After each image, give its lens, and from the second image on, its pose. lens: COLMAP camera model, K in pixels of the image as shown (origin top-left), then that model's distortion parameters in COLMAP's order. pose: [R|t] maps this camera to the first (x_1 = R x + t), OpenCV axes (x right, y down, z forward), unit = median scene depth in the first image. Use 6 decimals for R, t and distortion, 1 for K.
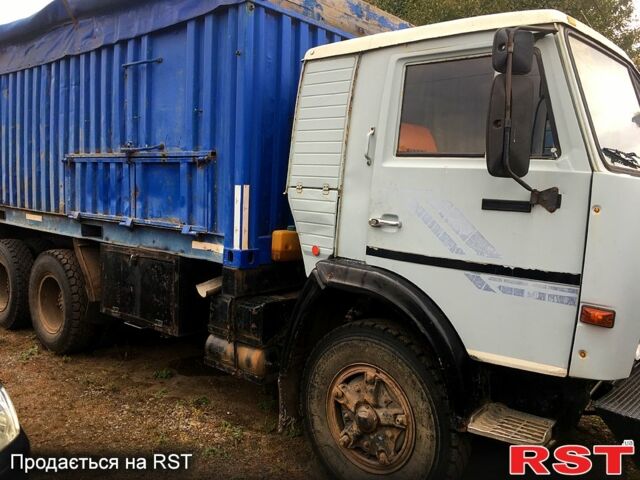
lens RADIAL K [[539.1, 0, 320.0], [0, 539.1, 240.0], [0, 0, 1]] dist [0.081354, -0.104770]
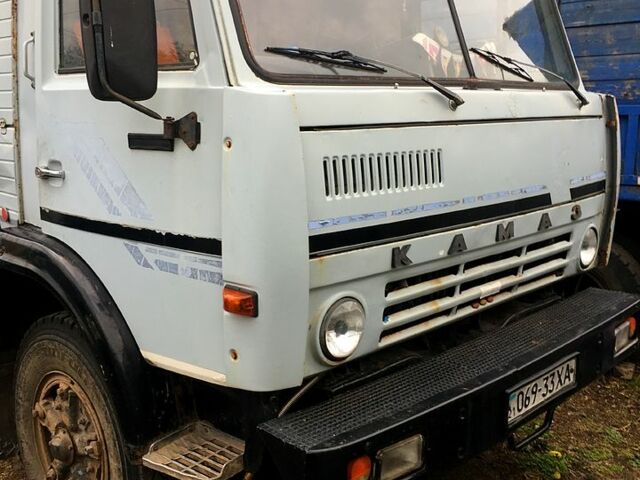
lens RADIAL K [[718.0, 0, 320.0], [0, 718.0, 240.0], [0, 0, 1]] dist [0.047922, -0.004273]
pose [[0.997224, -0.047961, -0.056950, 0.560831], [0.052416, 0.995456, 0.079497, -0.001899], [0.052878, -0.082261, 0.995207, 0.099791]]
